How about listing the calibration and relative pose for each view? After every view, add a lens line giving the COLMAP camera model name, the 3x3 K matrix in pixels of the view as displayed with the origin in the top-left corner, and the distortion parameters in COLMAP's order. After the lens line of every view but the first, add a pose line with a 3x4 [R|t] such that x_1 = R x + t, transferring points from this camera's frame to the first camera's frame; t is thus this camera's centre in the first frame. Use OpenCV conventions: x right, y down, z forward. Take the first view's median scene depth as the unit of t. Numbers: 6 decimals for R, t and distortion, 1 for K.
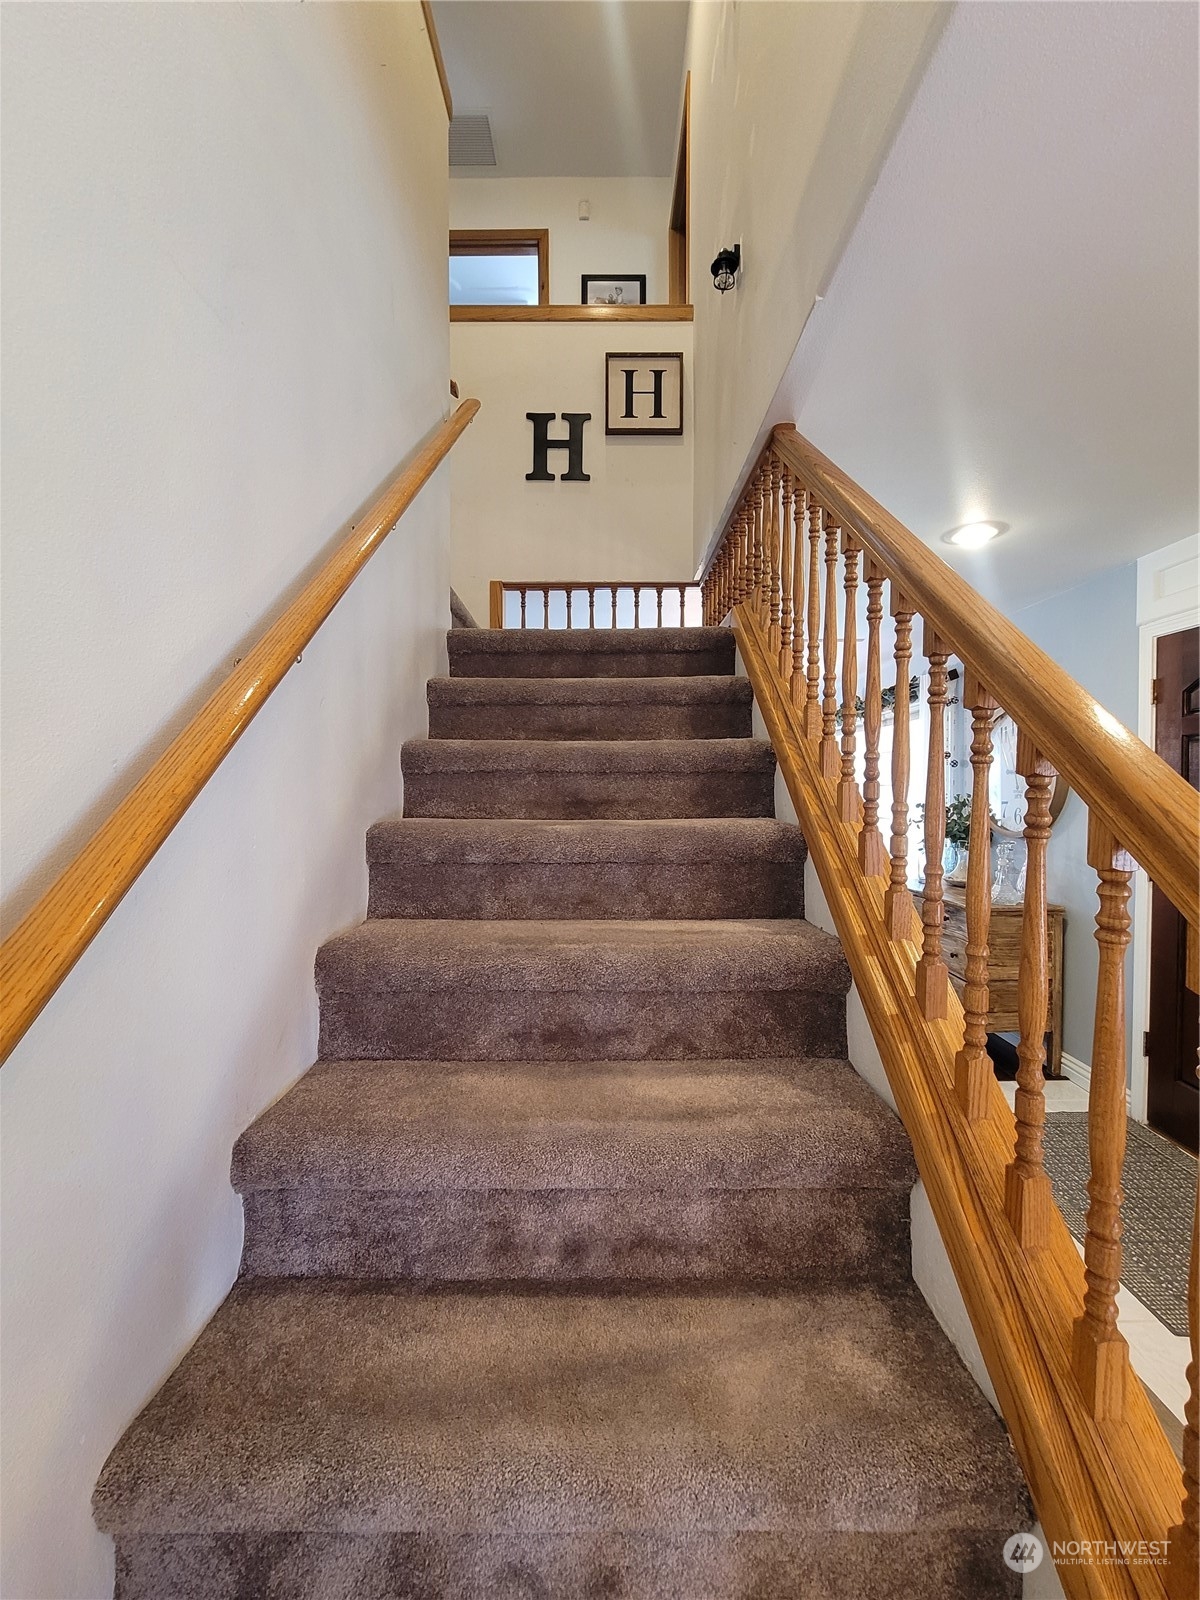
lens RADIAL K [[651.7, 0, 605.9], [0, 651.7, 803.0], [0, 0, 1]] dist [-0.001005, -0.000493]
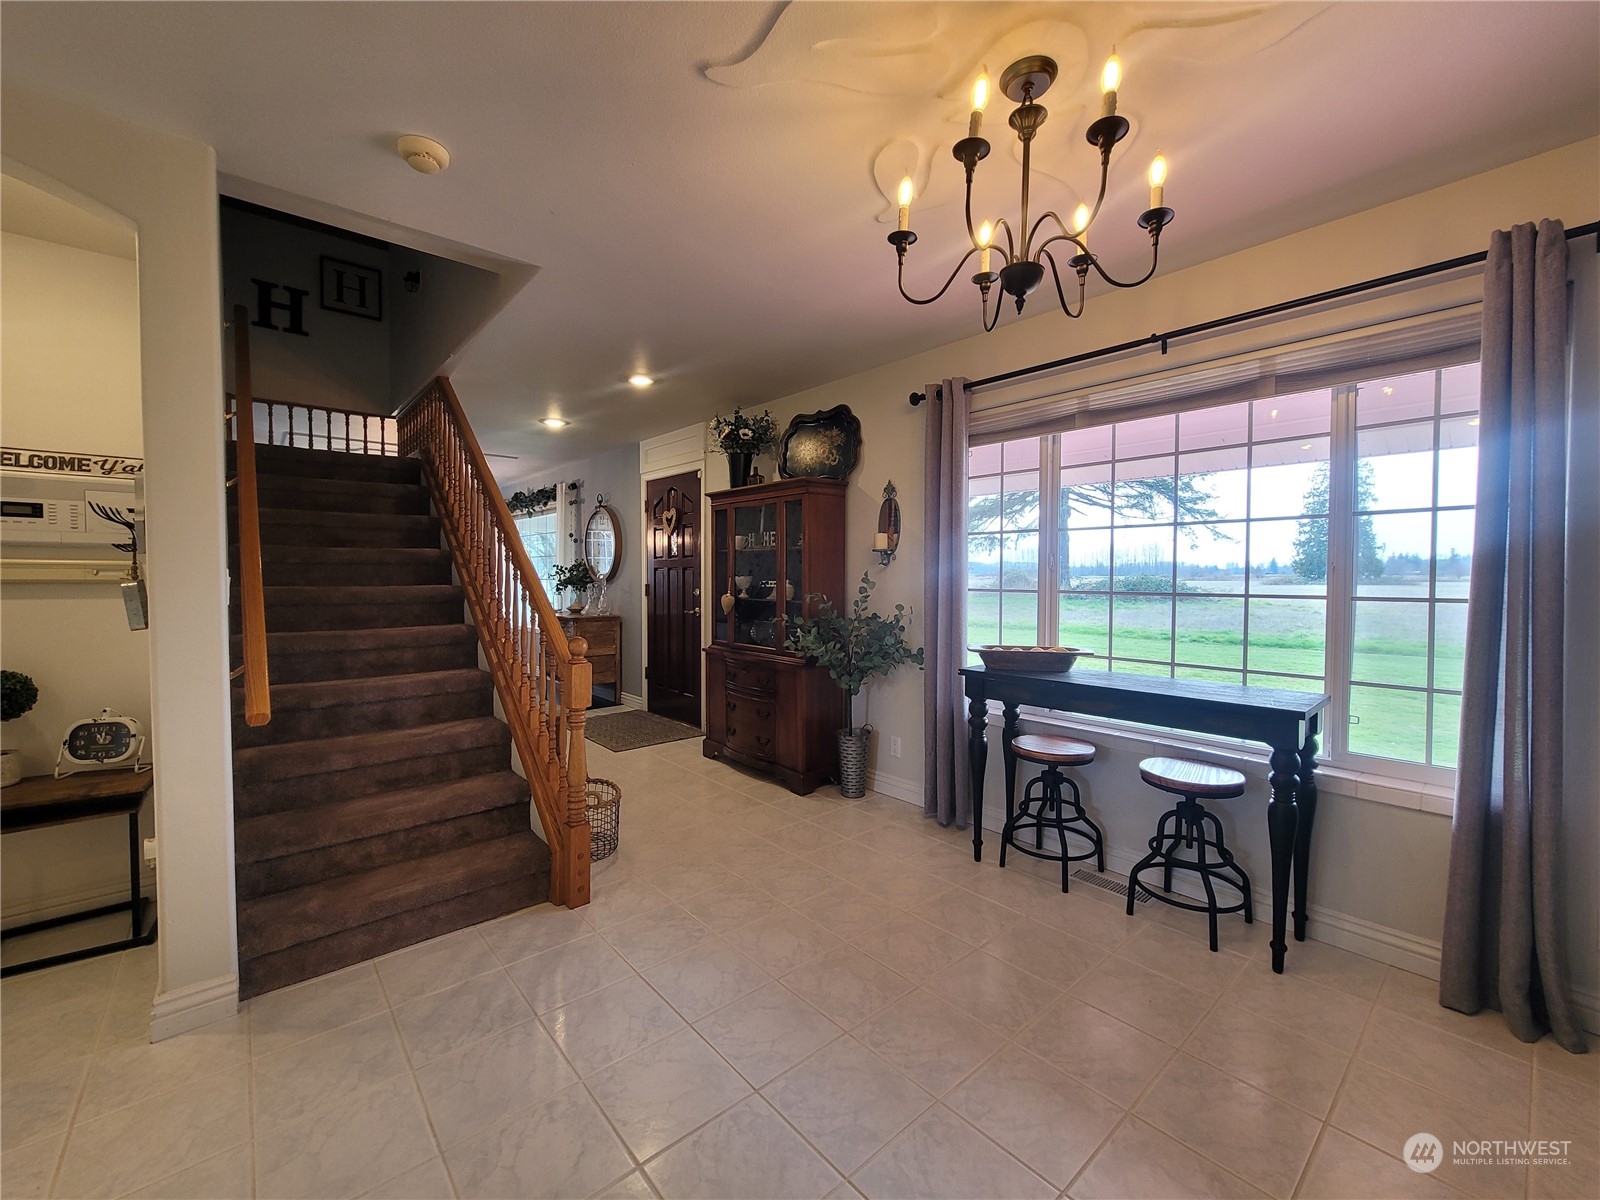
lens RADIAL K [[651.7, 0, 803.7], [0, 651.7, 594.0], [0, 0, 1]] dist [-0.001005, -0.000493]
pose [[0.753878, -0.015697, 0.656827, -0.158588], [0.011756, 0.999877, 0.010402, 0.090485], [-0.656909, -0.000121, 0.753970, -0.867127]]
